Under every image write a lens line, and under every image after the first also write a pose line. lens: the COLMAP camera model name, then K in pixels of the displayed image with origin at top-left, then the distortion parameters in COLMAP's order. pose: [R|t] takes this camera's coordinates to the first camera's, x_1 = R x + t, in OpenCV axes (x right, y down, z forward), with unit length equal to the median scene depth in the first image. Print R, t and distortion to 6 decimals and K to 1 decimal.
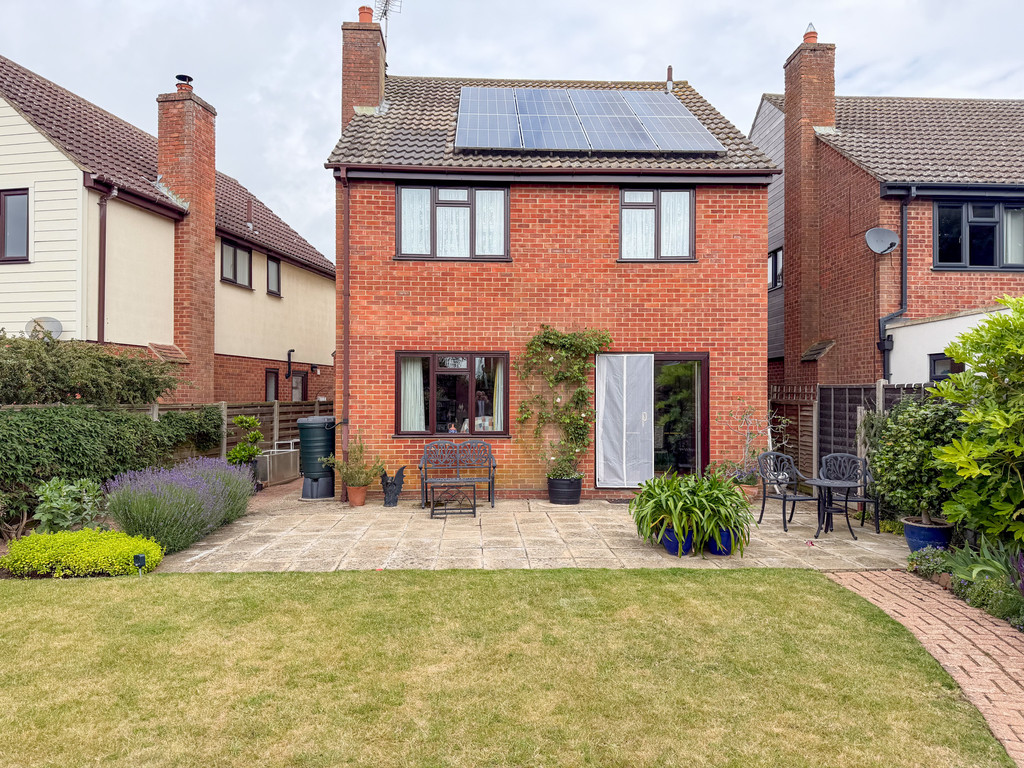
lens RADIAL K [[707.7, 0, 512.0], [0, 707.7, 384.0], [0, 0, 1]] dist [0.102066, -0.136656]
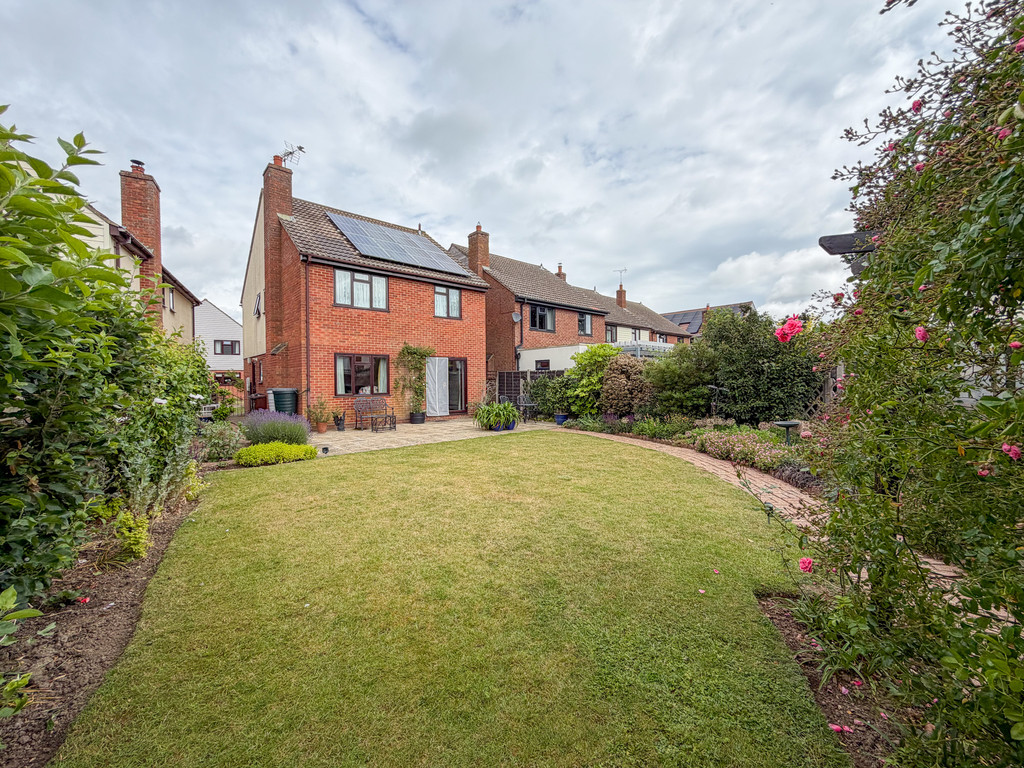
lens RADIAL K [[402.6, 0, 509.2], [0, 402.6, 382.0], [0, 0, 1]] dist [-0.000890, -0.000553]
pose [[0.775759, -0.013924, 0.630876, -0.480272], [-0.000769, 0.999735, 0.023010, 0.006885], [-0.631029, -0.018336, 0.775542, -0.157991]]
